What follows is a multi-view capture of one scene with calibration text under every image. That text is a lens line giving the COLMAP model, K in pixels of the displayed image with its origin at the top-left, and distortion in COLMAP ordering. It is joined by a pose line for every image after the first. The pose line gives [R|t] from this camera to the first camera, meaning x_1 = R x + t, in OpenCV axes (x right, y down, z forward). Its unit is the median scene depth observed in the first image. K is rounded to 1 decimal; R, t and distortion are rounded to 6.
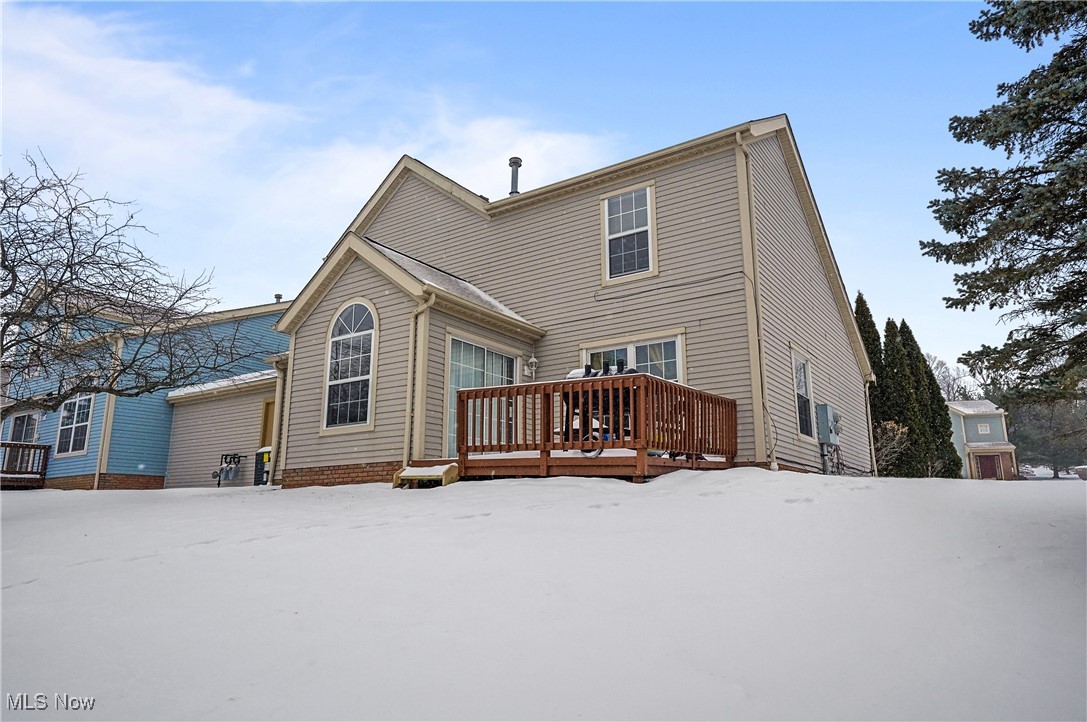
lens RADIAL K [[715.2, 0, 545.1], [0, 715.2, 367.3], [0, 0, 1]] dist [-0.024133, -0.000693]
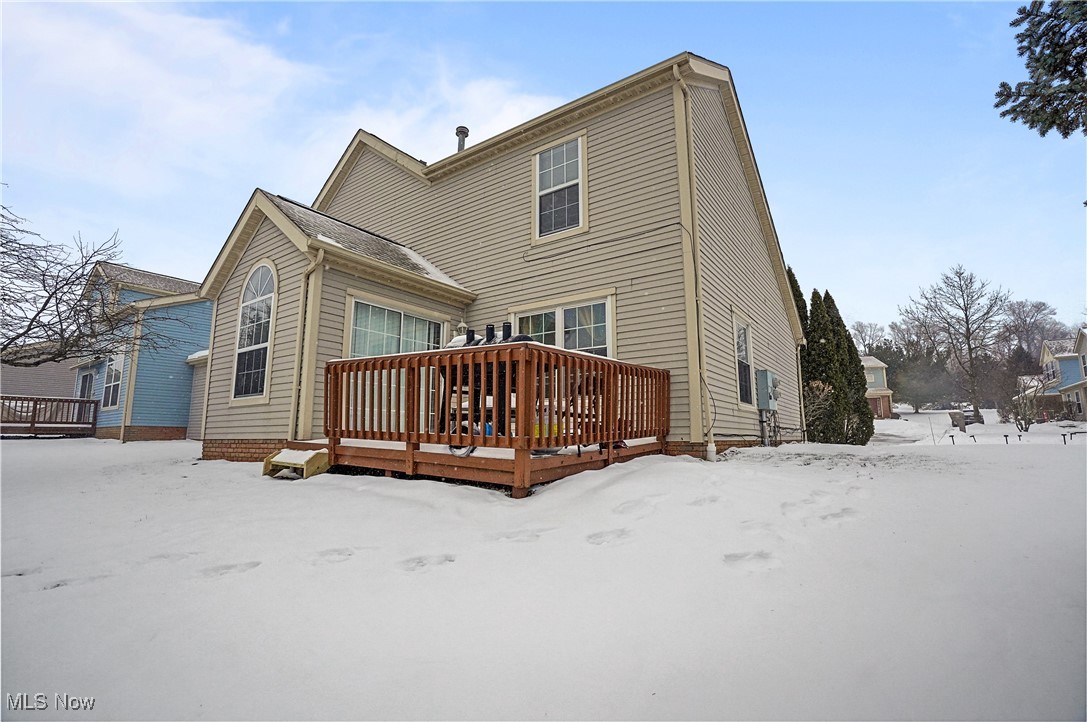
lens RADIAL K [[500.1, 0, 546.3], [0, 500.1, 365.3], [0, 0, 1]] dist [-0.058783, 0.003860]
pose [[0.999888, -0.001540, -0.014916, 0.114574], [0.002536, 0.997750, 0.067003, -0.000906], [0.014780, -0.067033, 0.997641, 0.356147]]
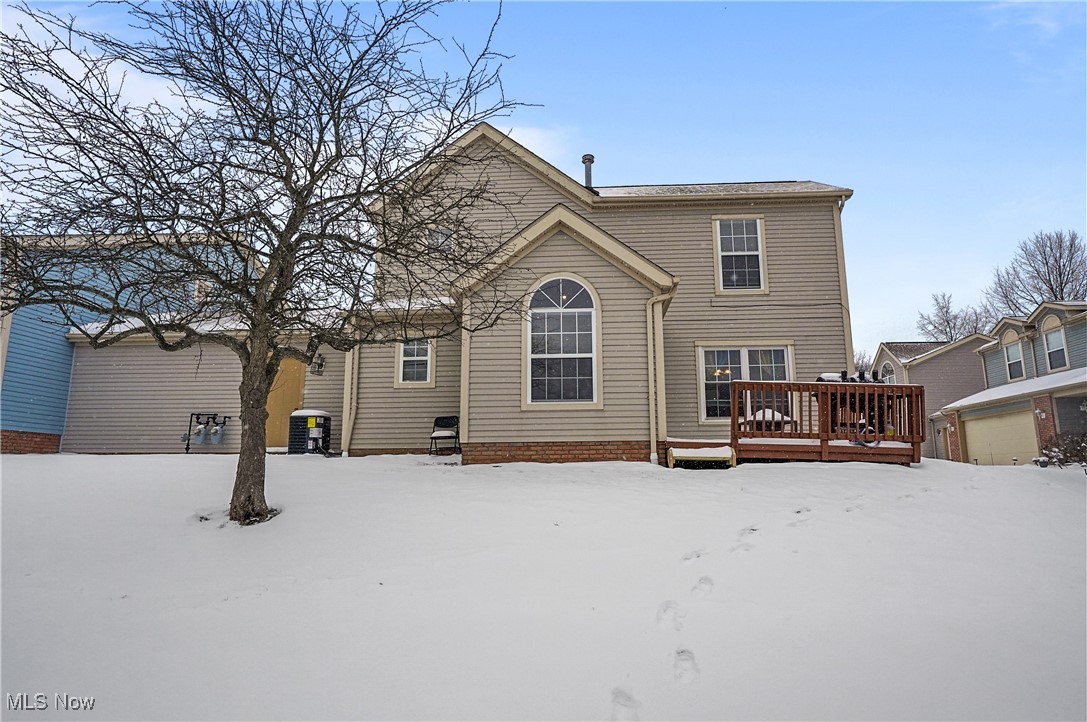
lens RADIAL K [[650.6, 0, 543.5], [0, 650.6, 364.4], [0, 0, 1]] dist [-0.033126, 0.000424]
pose [[0.859881, 0.091842, 0.502165, -0.724701], [-0.108283, 0.994114, 0.003602, 0.028605], [-0.498878, -0.057473, 0.864764, 0.228028]]
